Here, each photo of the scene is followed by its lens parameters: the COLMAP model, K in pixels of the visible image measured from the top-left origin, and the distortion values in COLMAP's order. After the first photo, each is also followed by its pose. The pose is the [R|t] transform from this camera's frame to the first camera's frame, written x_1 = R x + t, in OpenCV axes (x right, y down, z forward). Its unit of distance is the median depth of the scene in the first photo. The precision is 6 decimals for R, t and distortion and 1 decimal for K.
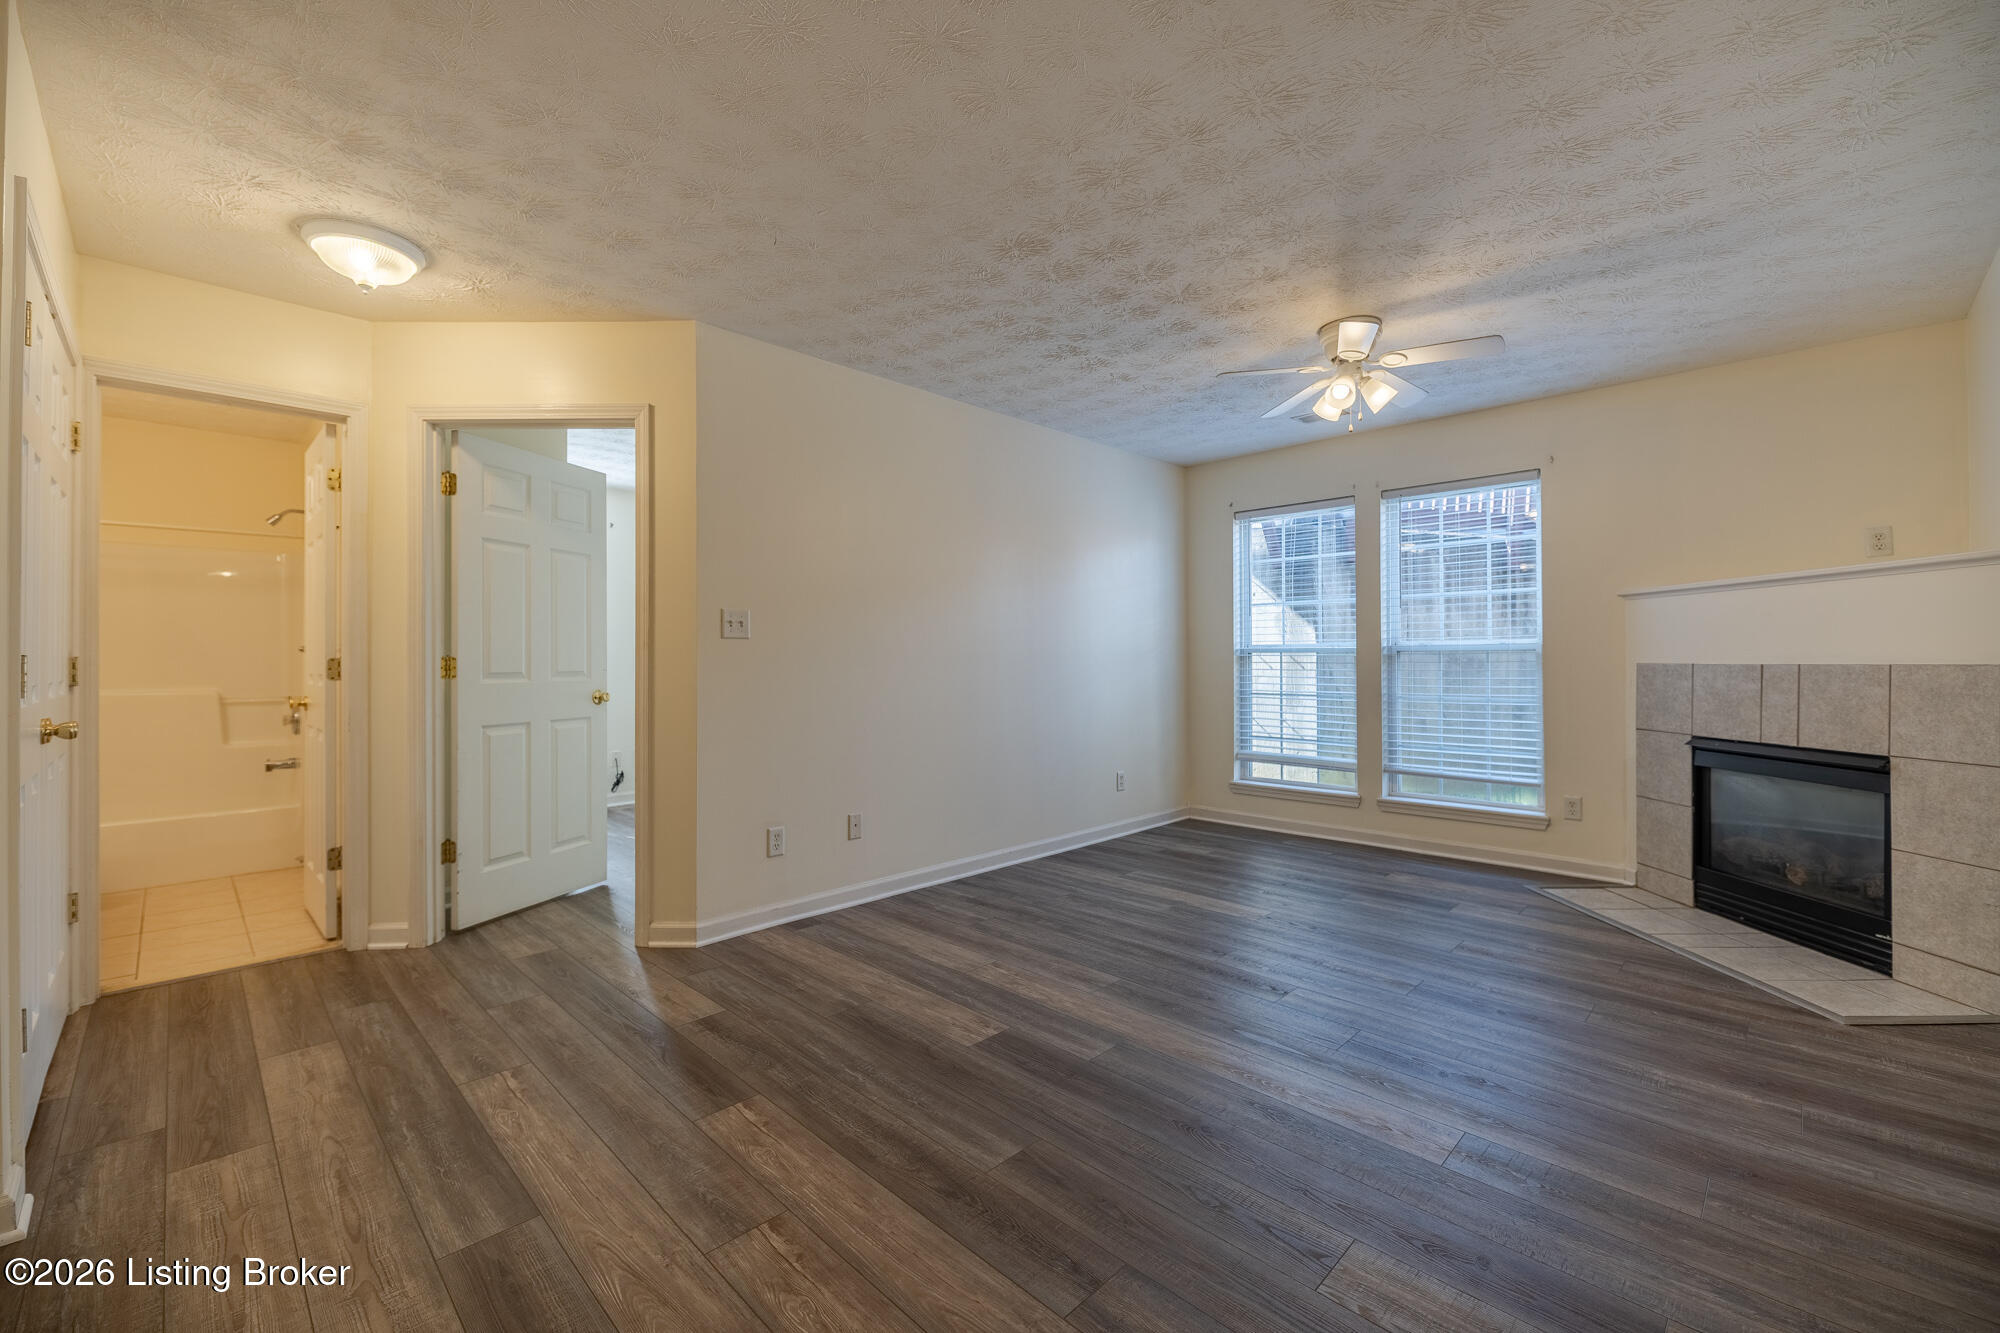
lens RADIAL K [[822.8, 0, 1039.9], [0, 822.8, 663.9], [0, 0, 1]] dist [-0.009339, -0.000193]
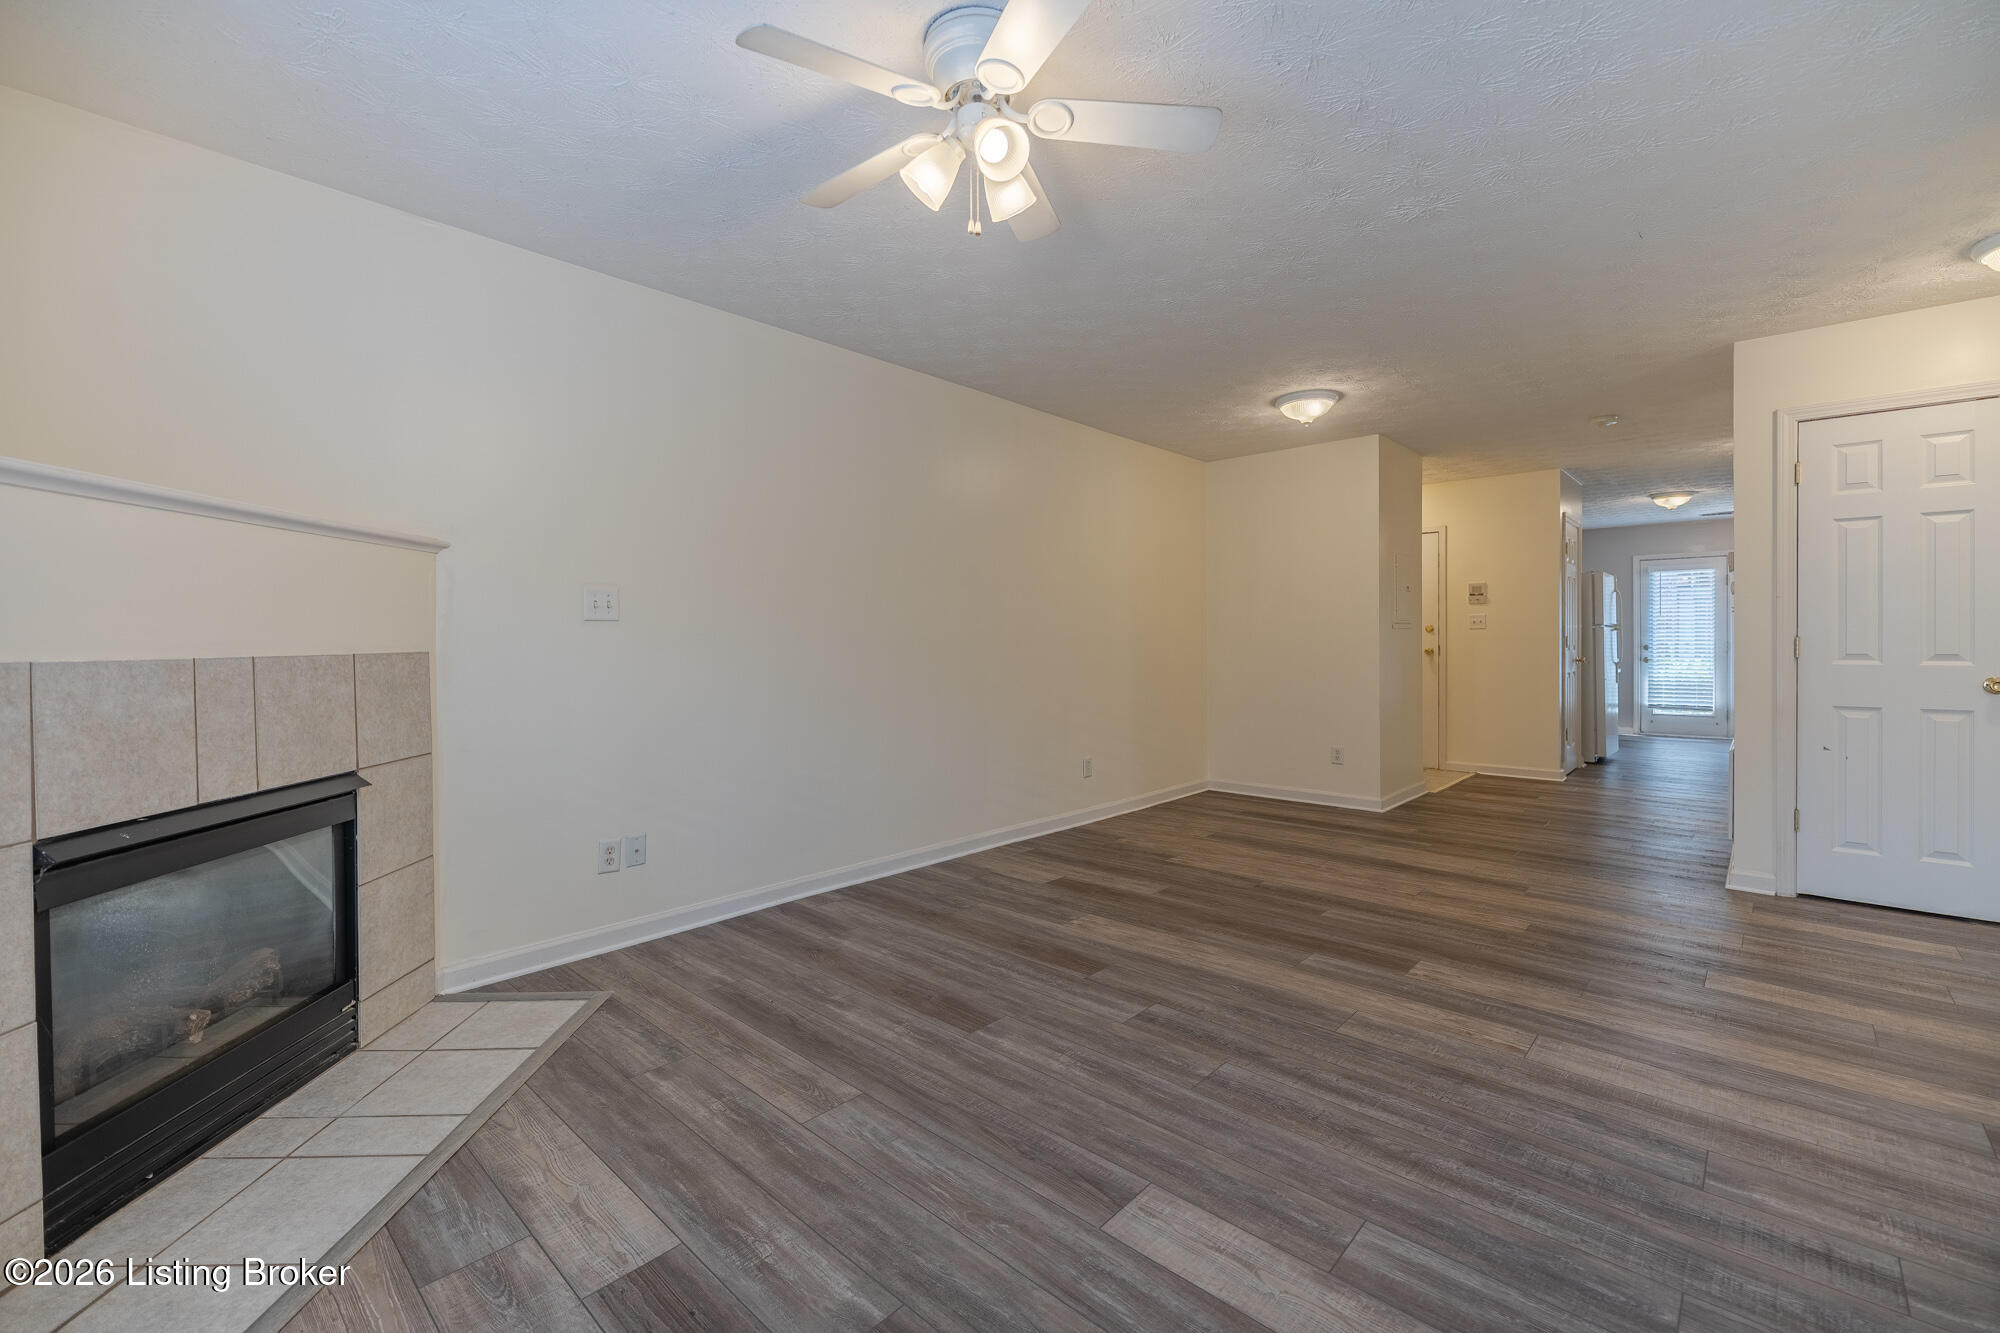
lens RADIAL K [[822.8, 0, 992.4], [0, 822.8, 660.2], [0, 0, 1]] dist [-0.009339, -0.000193]
pose [[-0.999488, 0.006792, 0.031268, 0.352736], [0.007620, 0.999621, 0.026468, -0.008745], [-0.031076, 0.026692, -0.999161, 1.552919]]
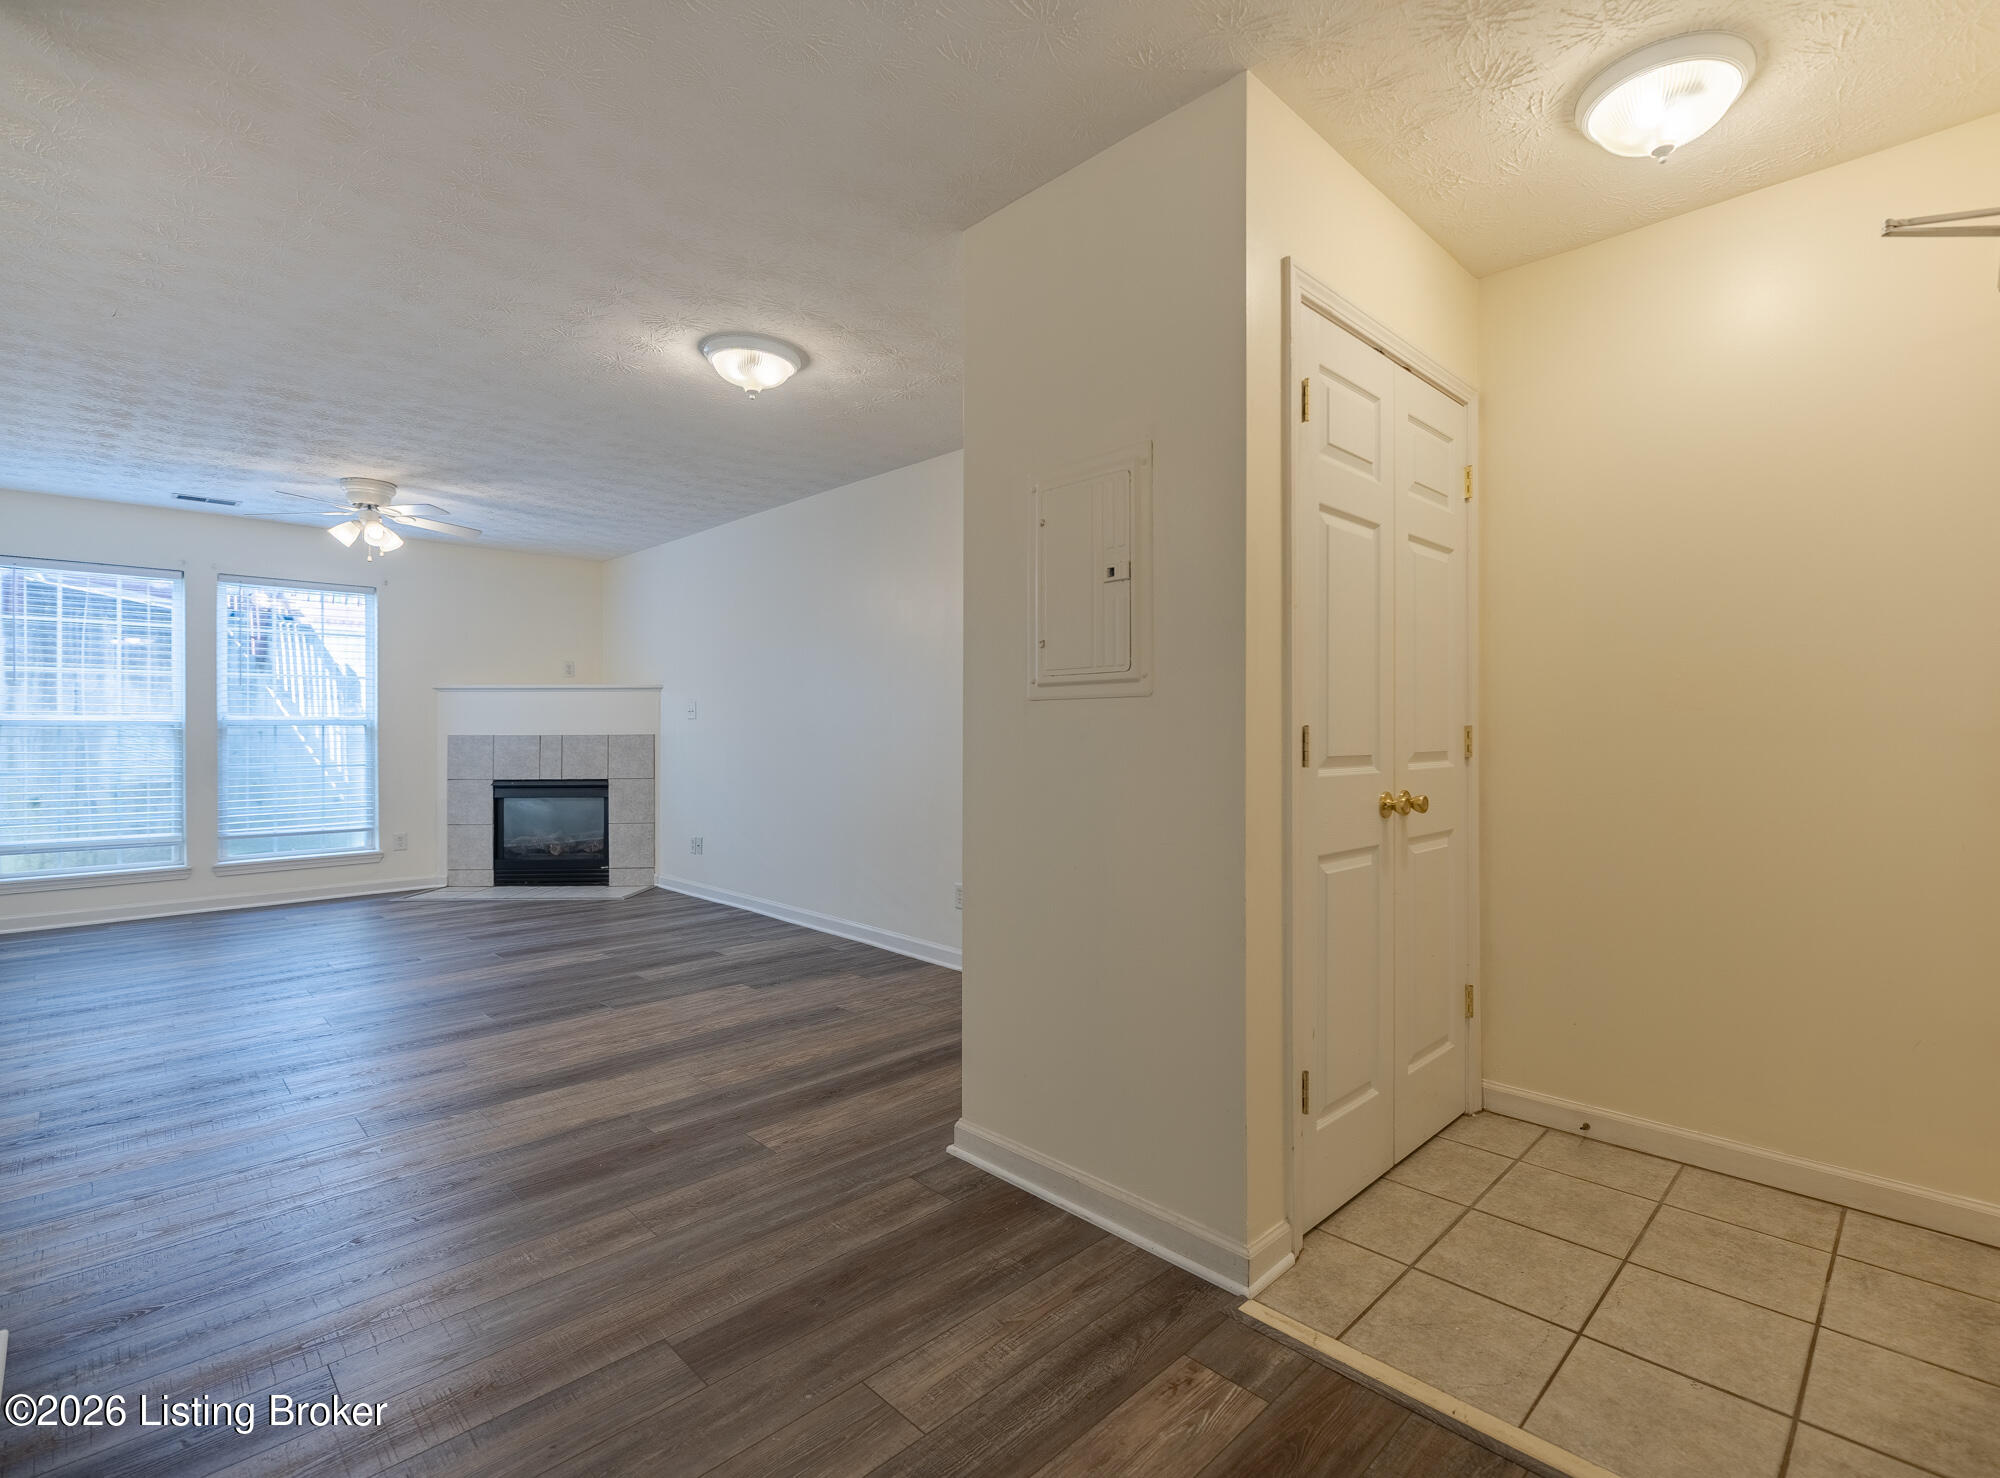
lens RADIAL K [[897.4, 0, 1001.3], [0, 897.4, 730.7], [0, 0, 1]] dist [0.016867, 0.000172]
pose [[0.051420, 0.004430, 0.998667, -1.043636], [0.007378, 0.999961, -0.004815, 0.007788], [-0.998650, 0.007615, 0.051385, -0.103660]]
